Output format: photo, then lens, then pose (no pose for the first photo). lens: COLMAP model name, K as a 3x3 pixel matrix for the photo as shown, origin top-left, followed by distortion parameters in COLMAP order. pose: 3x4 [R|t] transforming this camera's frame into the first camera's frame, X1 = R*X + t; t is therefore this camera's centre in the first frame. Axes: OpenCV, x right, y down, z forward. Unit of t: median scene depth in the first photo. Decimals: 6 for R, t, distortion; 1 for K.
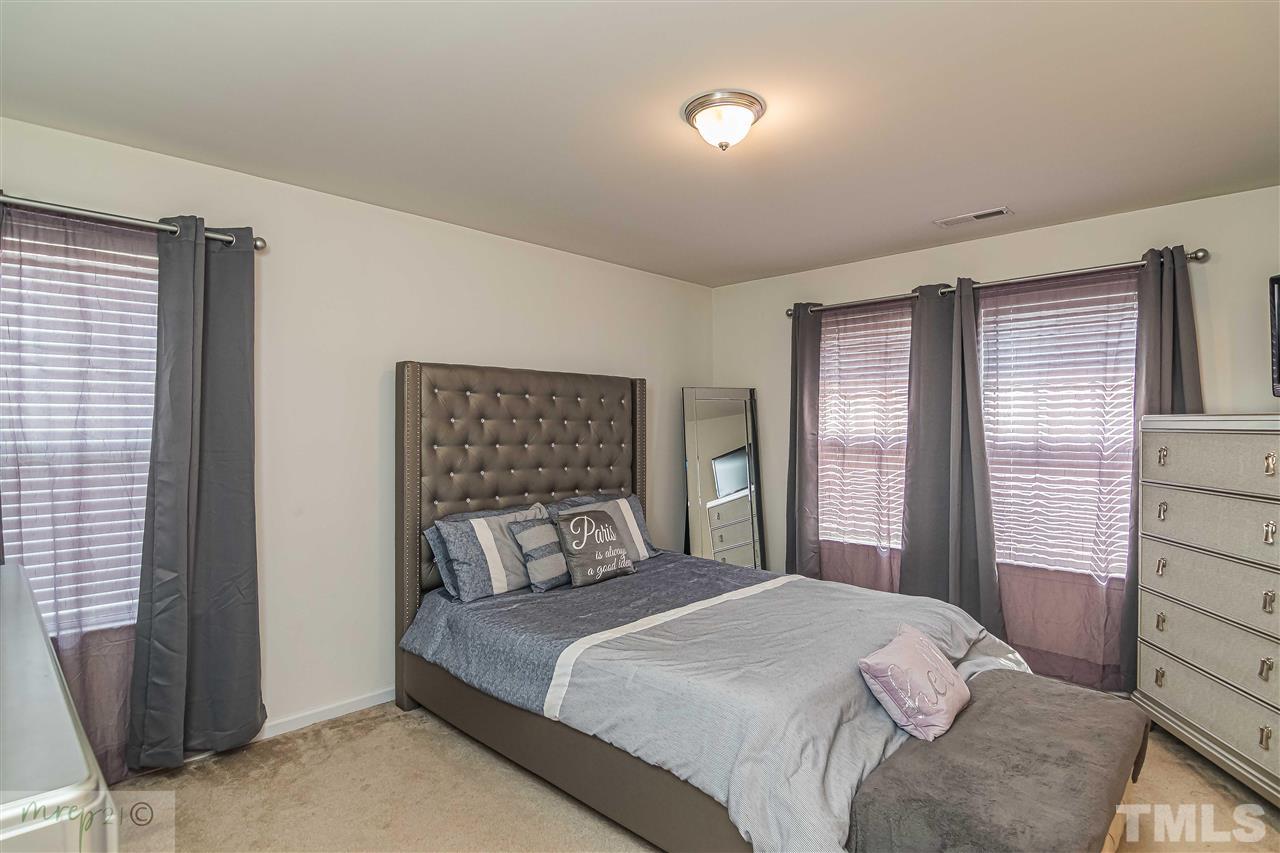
lens RADIAL K [[653.7, 0, 640.0], [0, 653.7, 426.5], [0, 0, 1]] dist [0.000088, 0.000014]
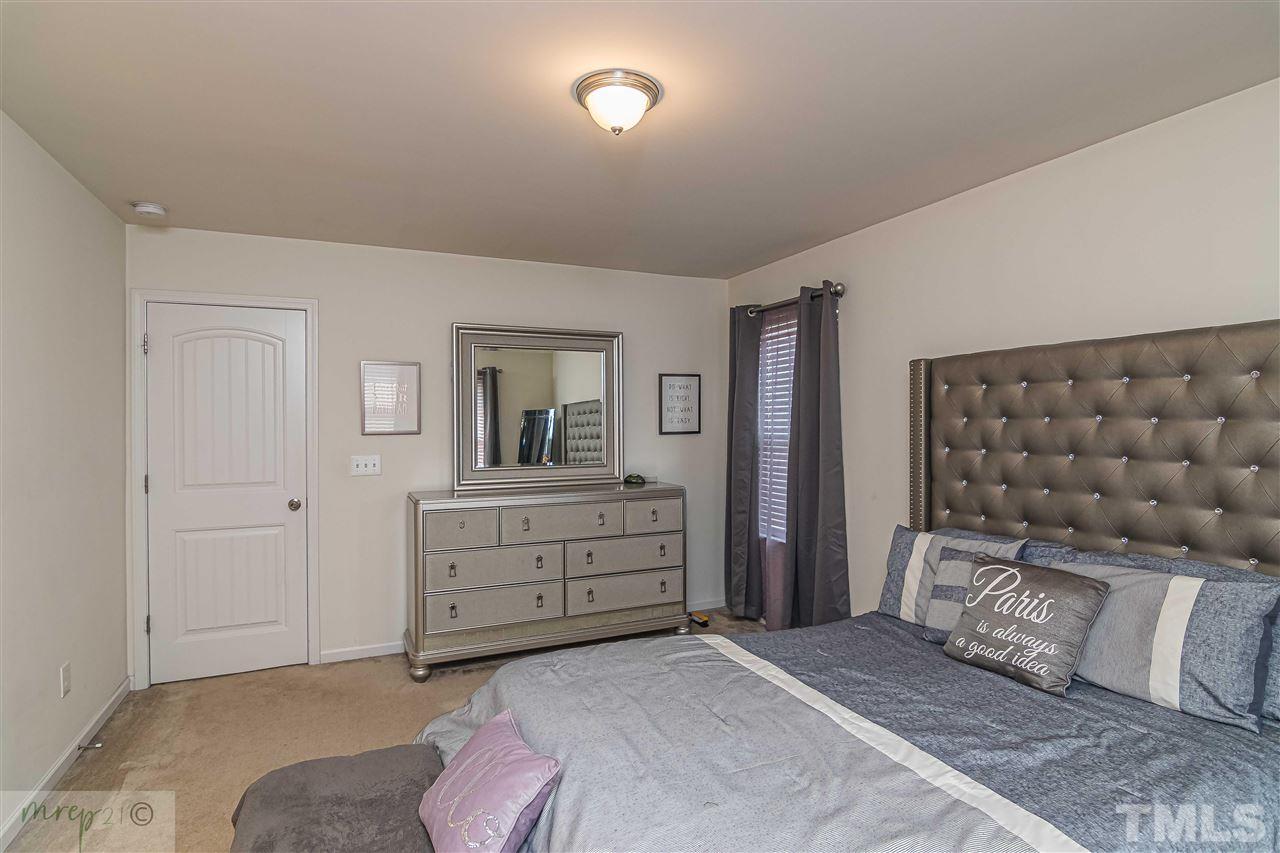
lens RADIAL K [[653.7, 0, 640.0], [0, 653.7, 426.5], [0, 0, 1]] dist [0.000088, 0.000014]
pose [[-0.371857, 0.008383, -0.928252, 0.709429], [0.002721, 0.999965, 0.007941, -0.008135], [0.928286, 0.000427, -0.371867, 0.988928]]
